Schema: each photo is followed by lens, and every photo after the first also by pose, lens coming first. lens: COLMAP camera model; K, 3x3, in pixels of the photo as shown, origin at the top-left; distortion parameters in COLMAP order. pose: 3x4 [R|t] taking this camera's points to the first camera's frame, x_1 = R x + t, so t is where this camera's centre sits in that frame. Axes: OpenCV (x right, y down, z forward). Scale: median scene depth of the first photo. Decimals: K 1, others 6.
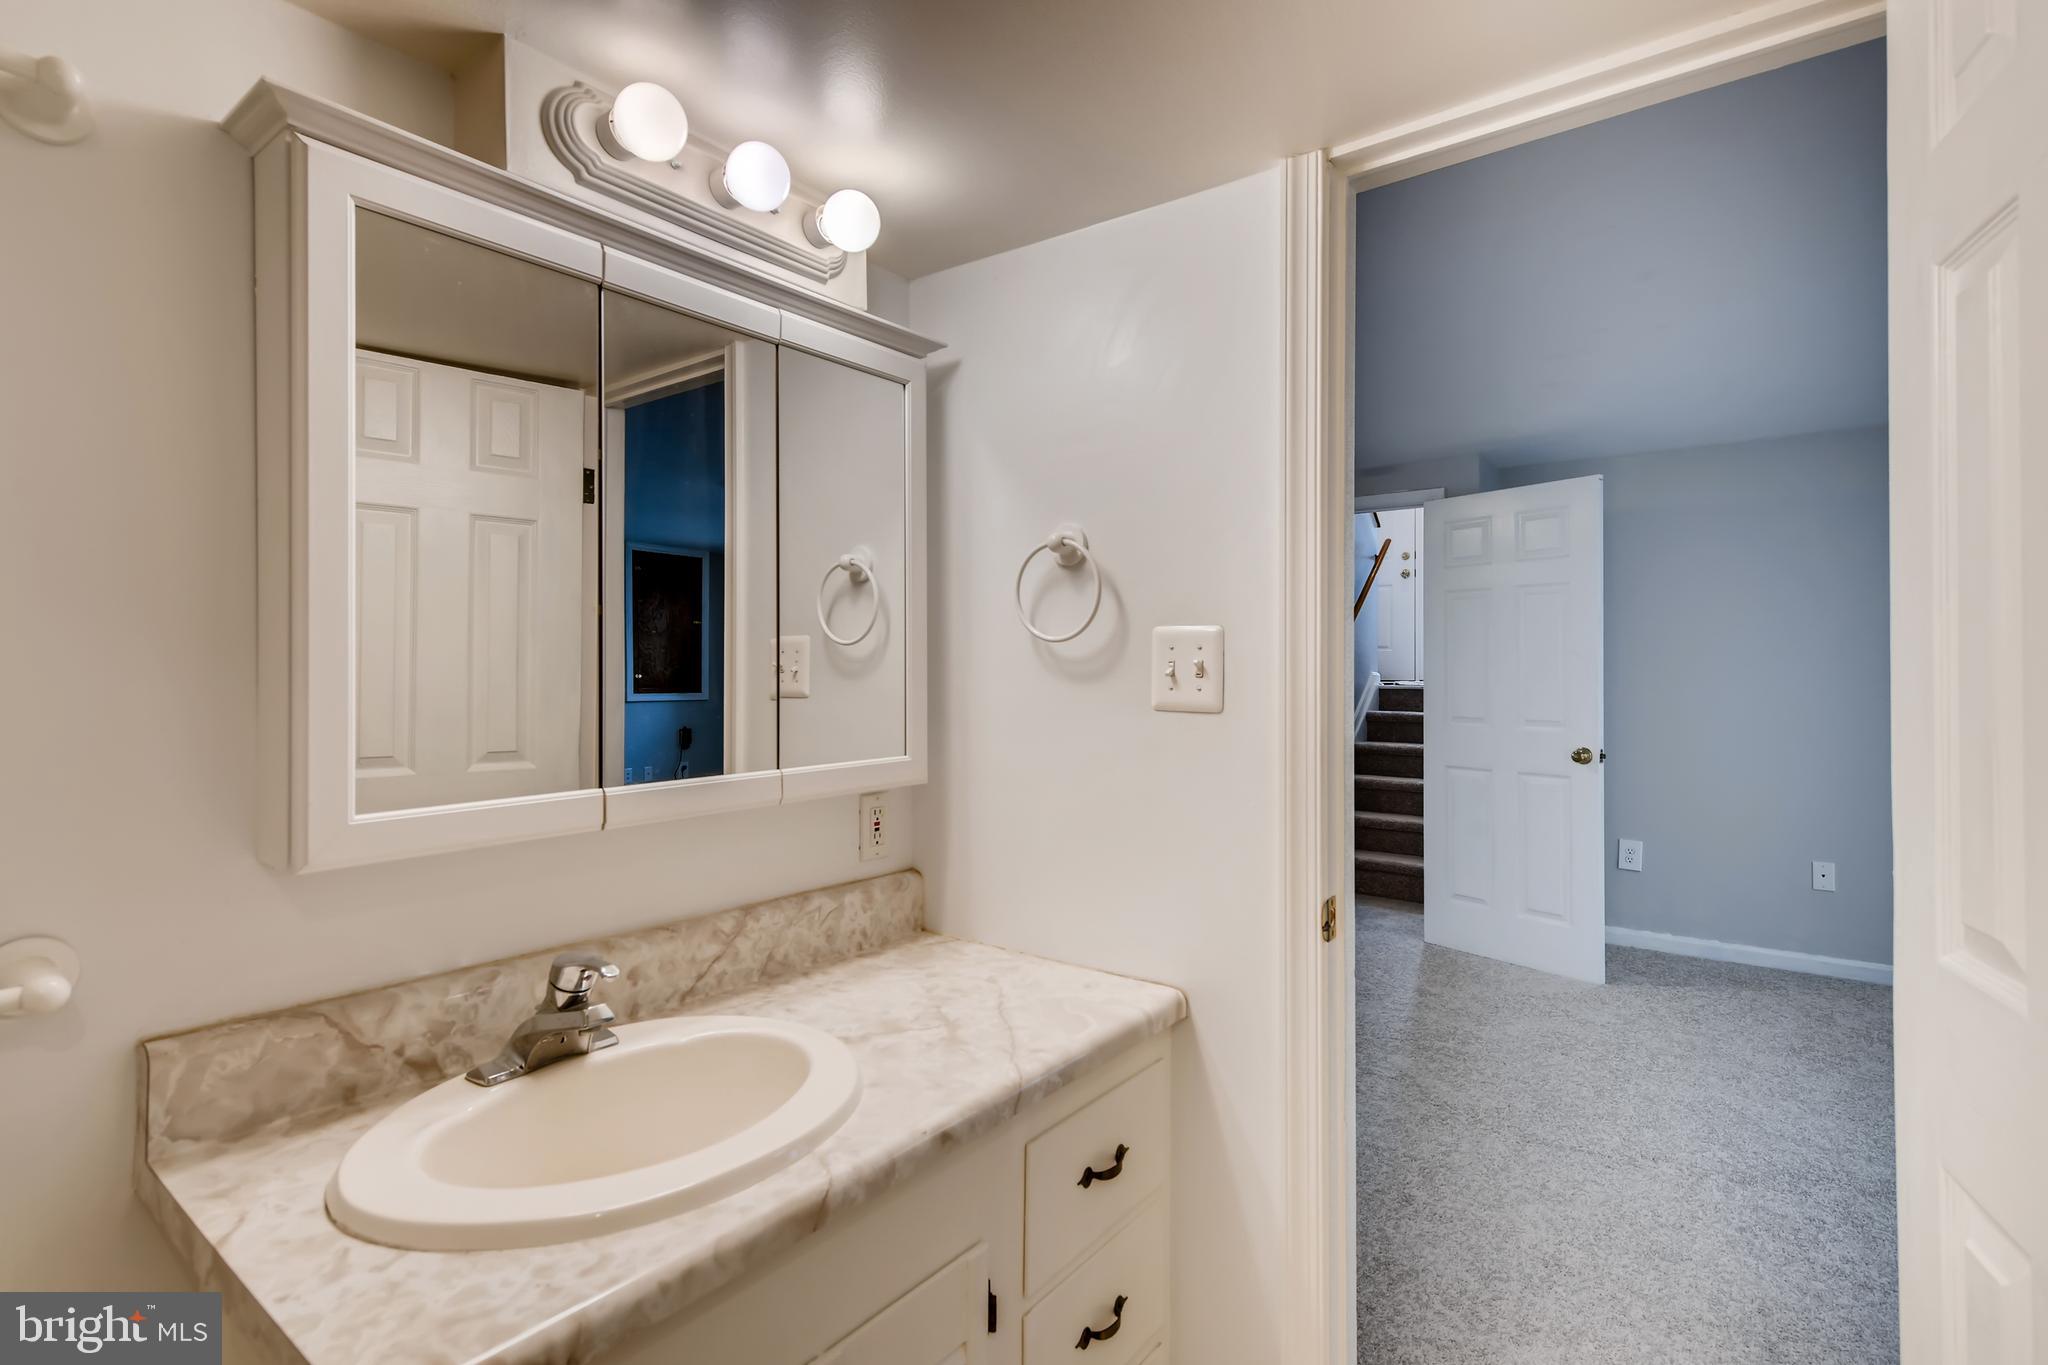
lens RADIAL K [[969.5, 0, 1021.5], [0, 969.5, 674.8], [0, 0, 1]] dist [0.002694, -0.001009]
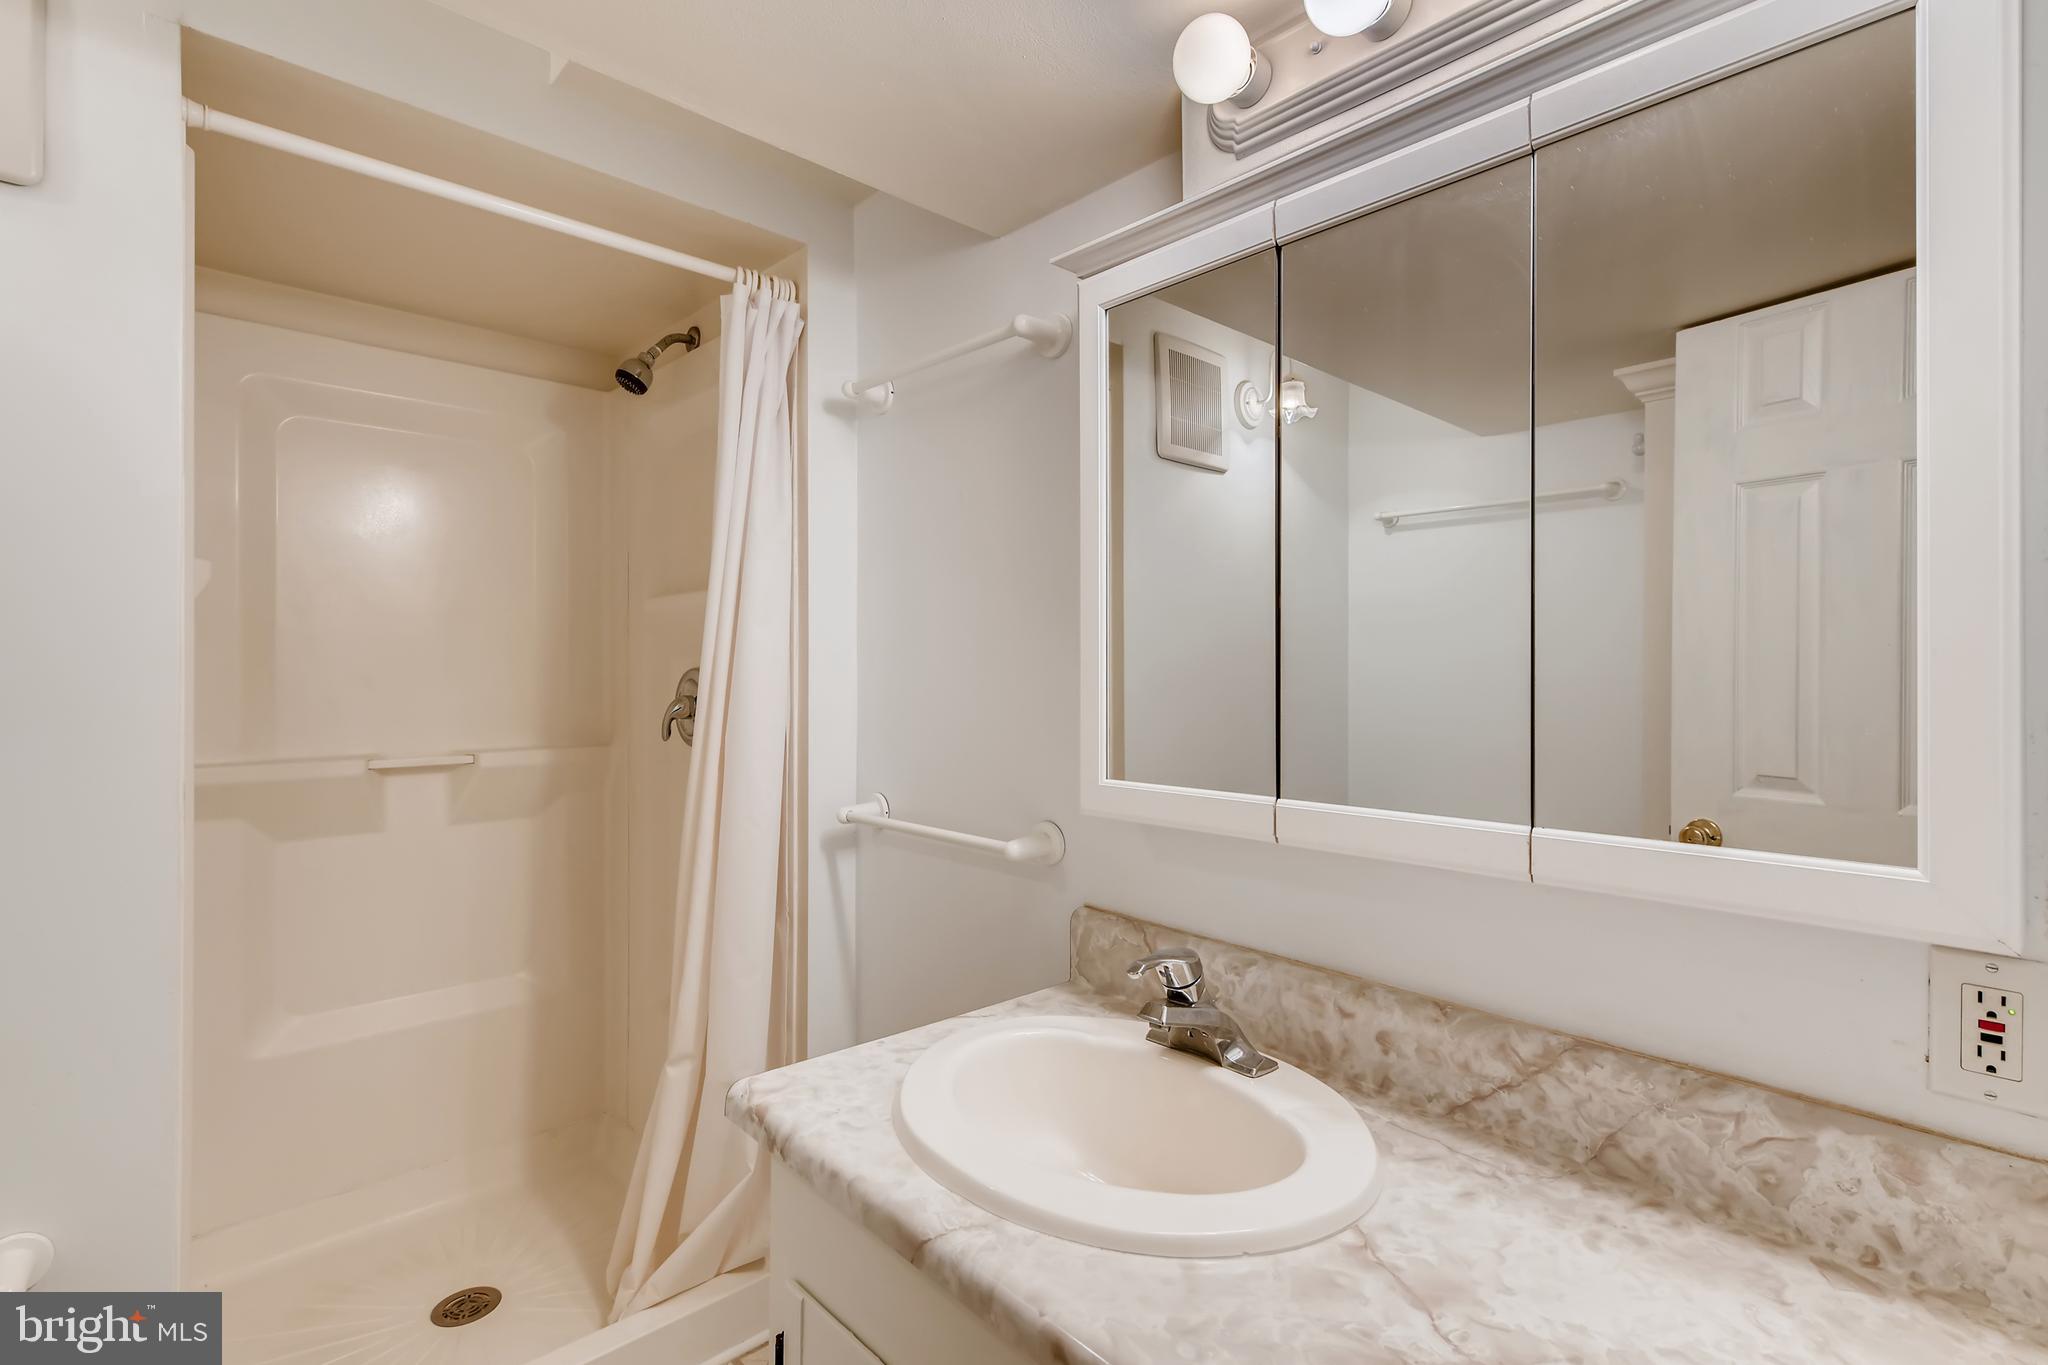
lens RADIAL K [[969.5, 0, 1020.4], [0, 969.5, 668.5], [0, 0, 1]] dist [0.002694, -0.001009]
pose [[-0.176731, 0.004822, -0.984247, 0.420322], [-0.007803, 0.999950, 0.006300, -0.006752], [0.984228, 0.008793, -0.176685, 0.767076]]
